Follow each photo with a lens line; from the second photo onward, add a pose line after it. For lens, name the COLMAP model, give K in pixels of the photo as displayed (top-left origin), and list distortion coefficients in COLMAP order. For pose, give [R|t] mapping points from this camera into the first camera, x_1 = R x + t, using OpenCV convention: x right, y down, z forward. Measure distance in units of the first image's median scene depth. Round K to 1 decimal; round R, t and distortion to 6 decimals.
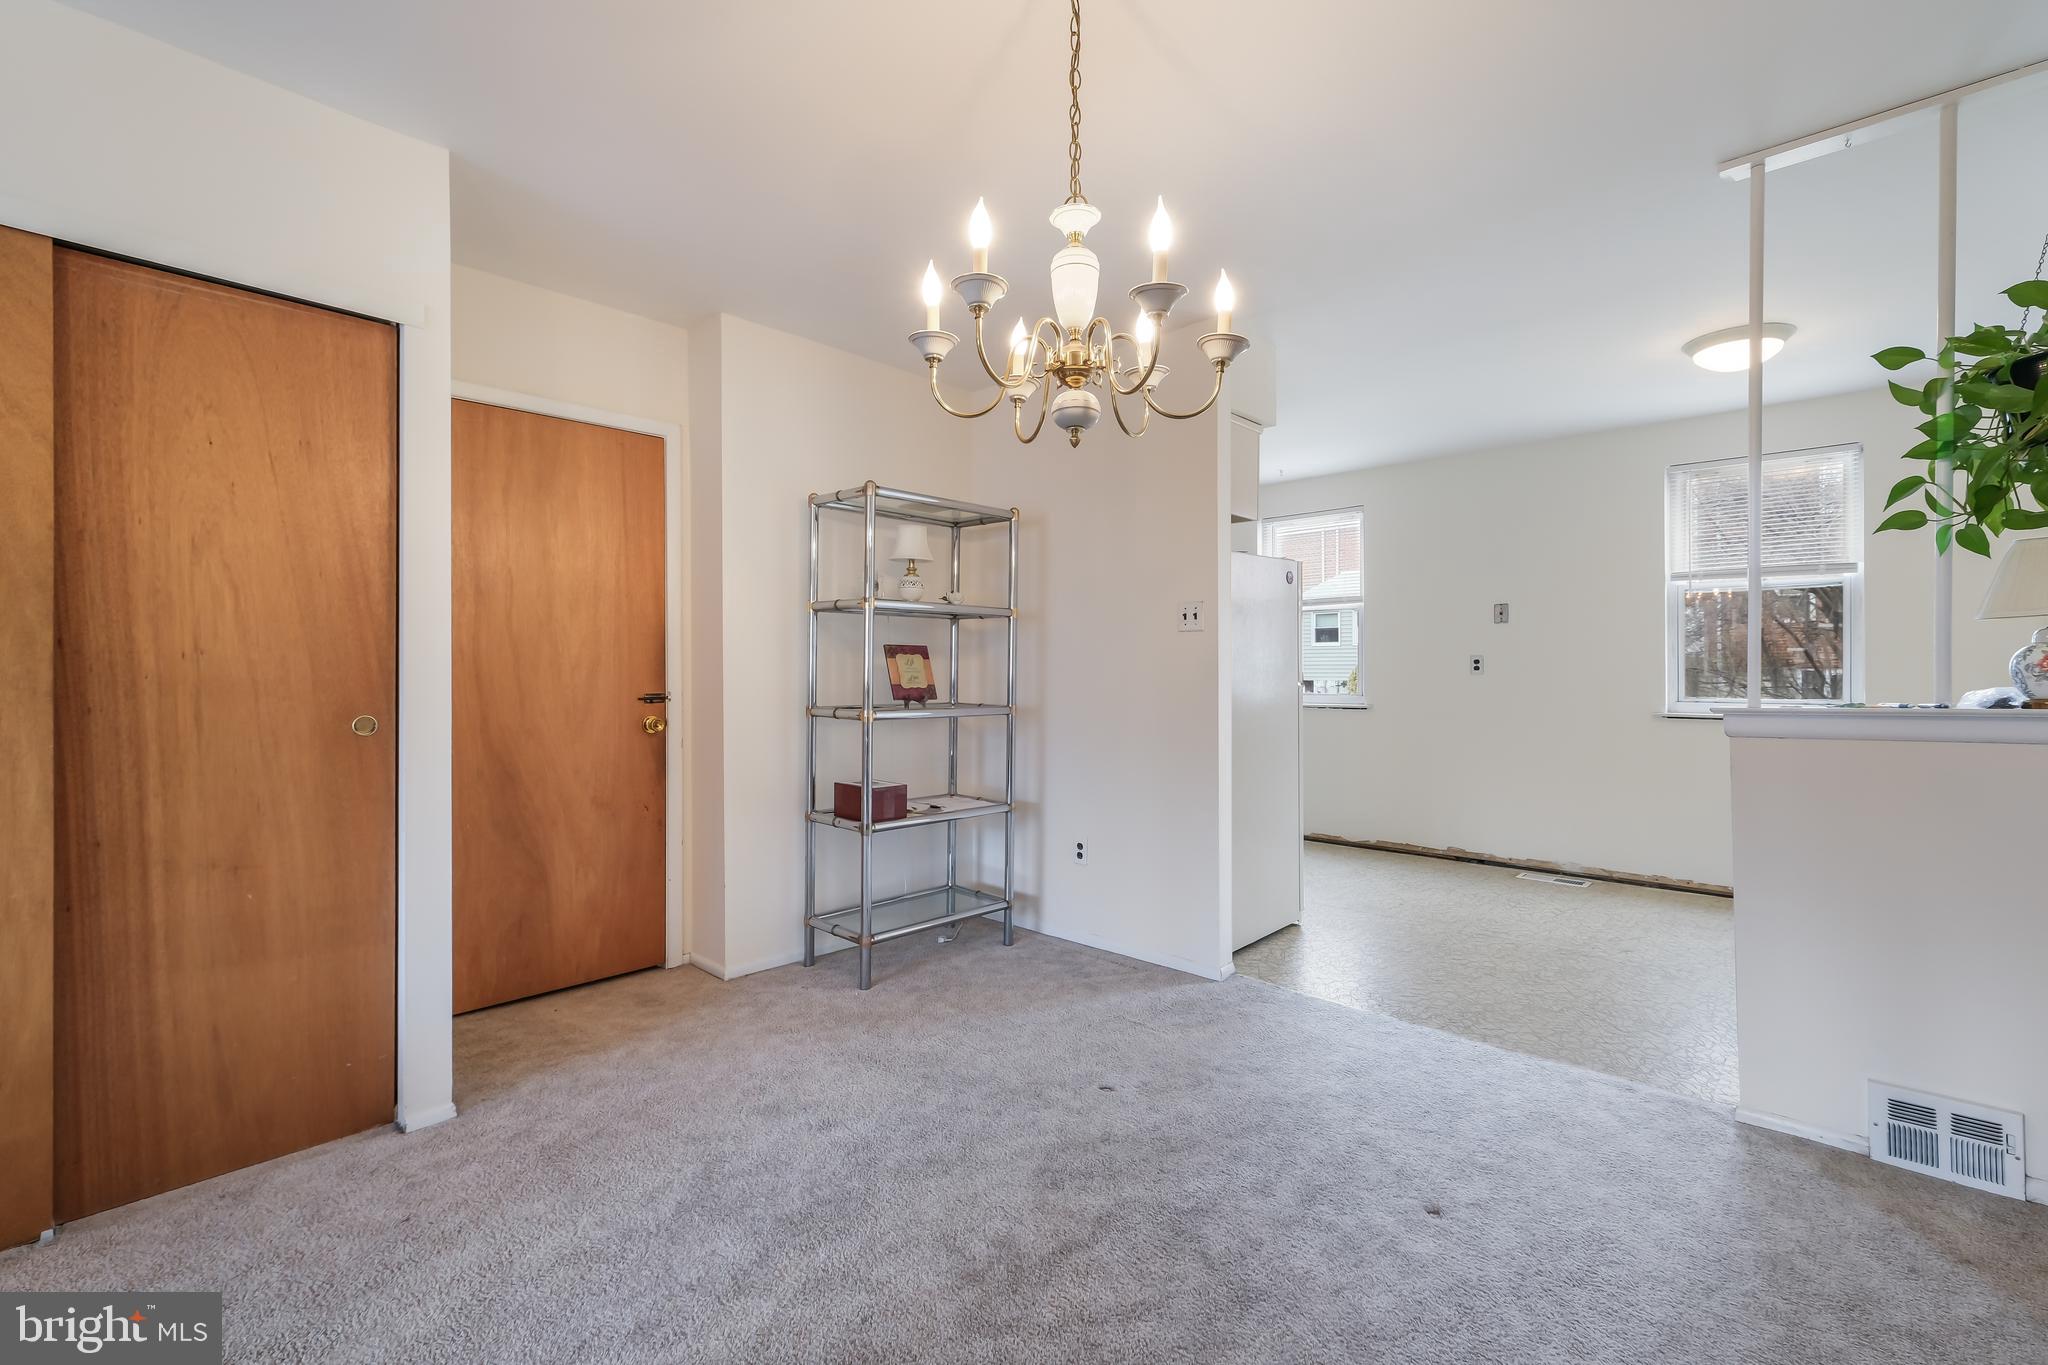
lens RADIAL K [[917.1, 0, 1024.2], [0, 917.1, 678.3], [0, 0, 1]] dist [0.002403, 0.000165]
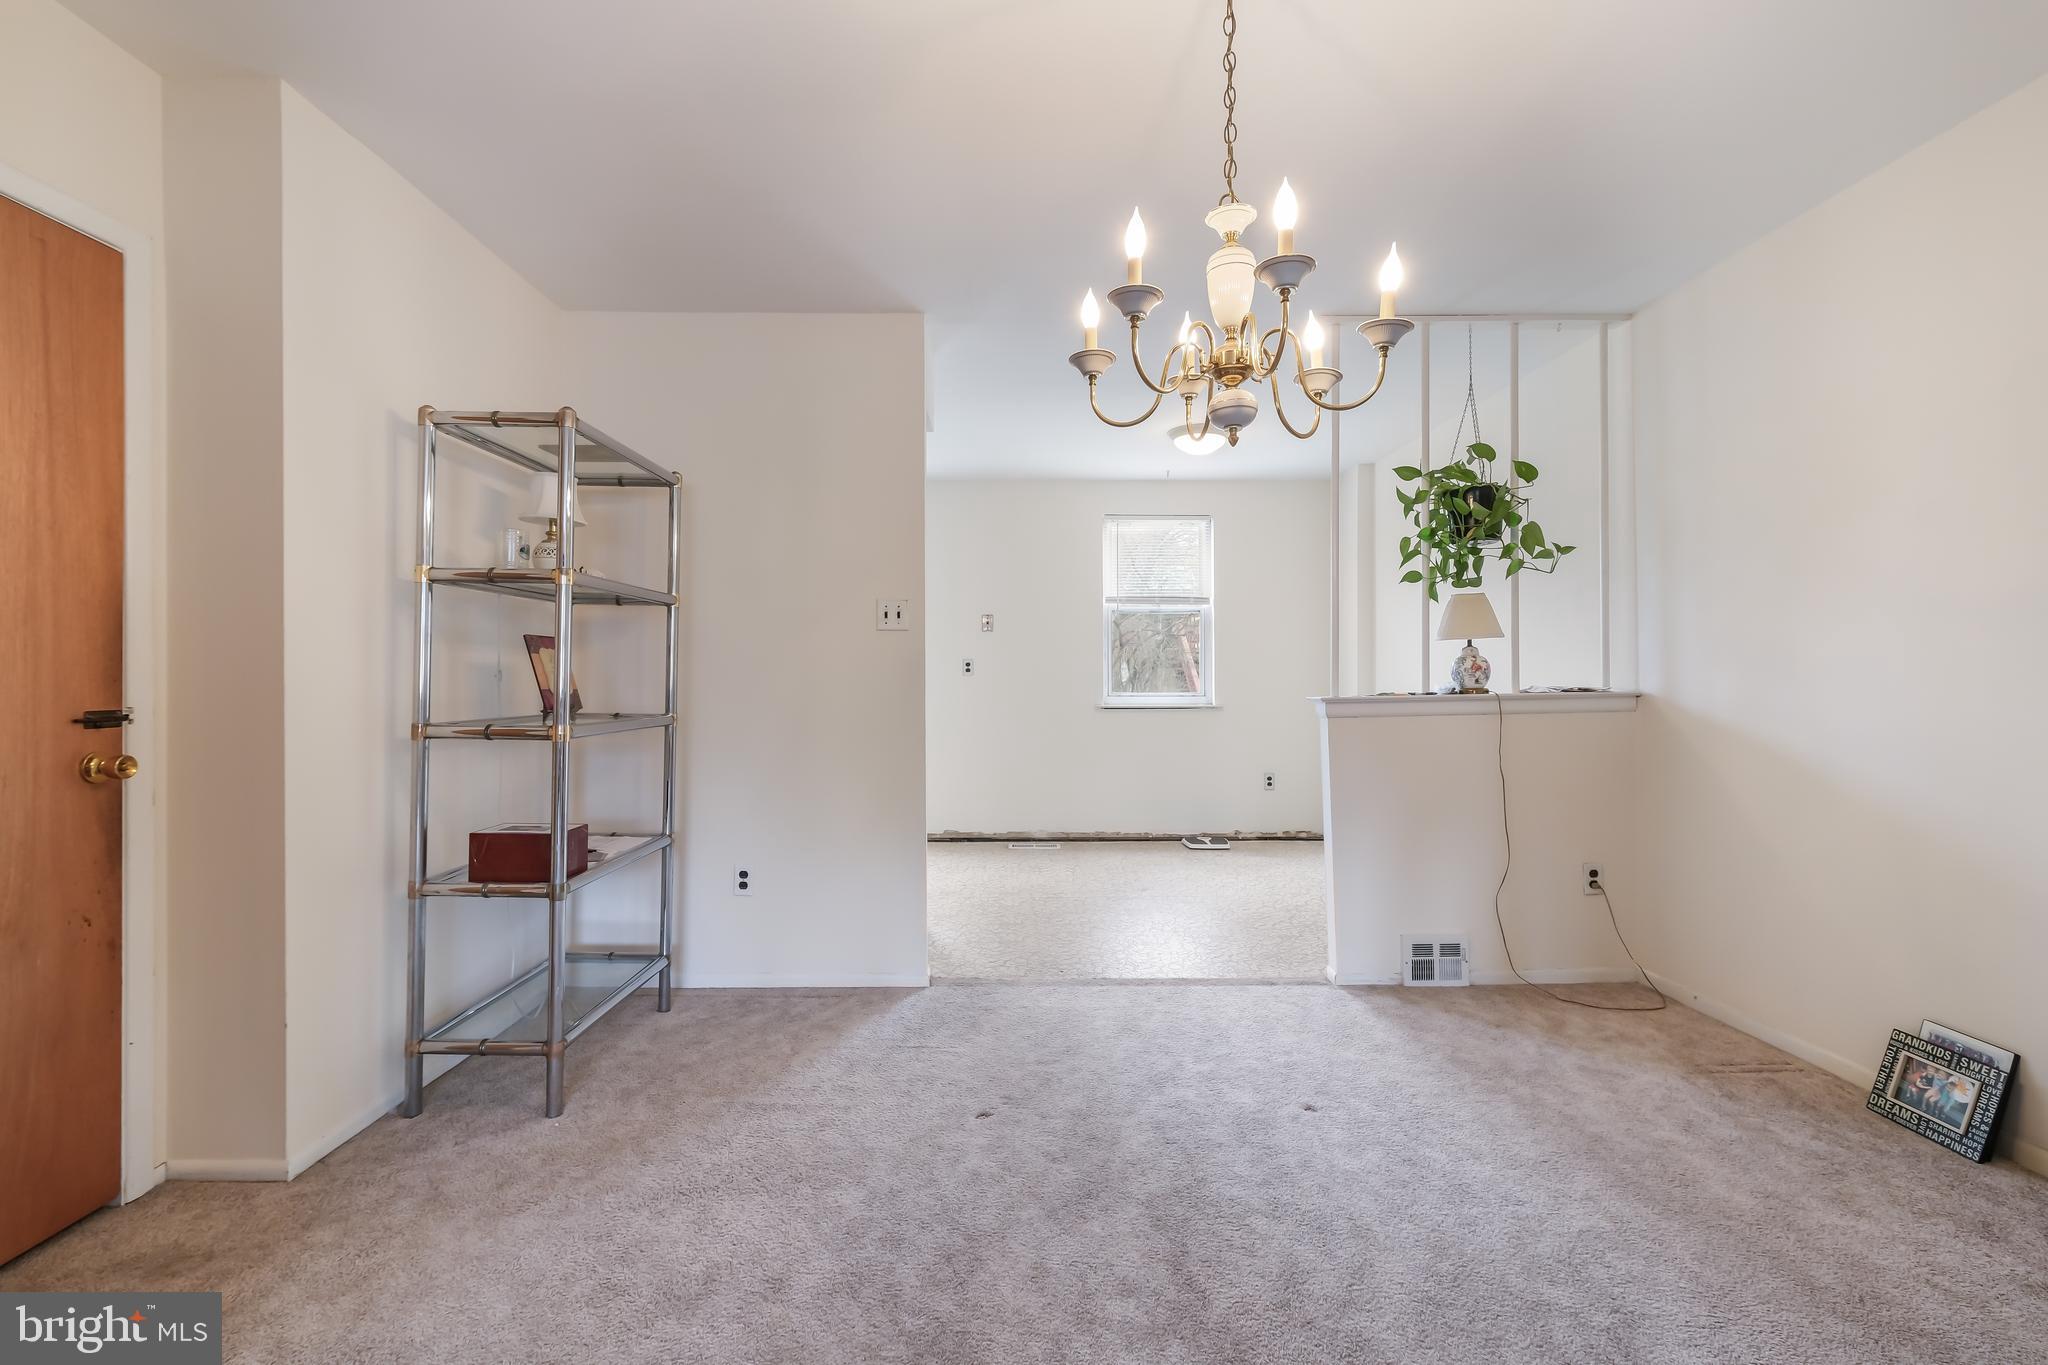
lens RADIAL K [[917.1, 0, 1024.2], [0, 917.1, 672.6], [0, 0, 1]] dist [0.002403, 0.000165]
pose [[0.711644, 0.000898, 0.702540, -0.402605], [0.006013, 0.999955, -0.007369, 0.000997], [-0.702515, 0.009469, 0.711606, 0.222533]]
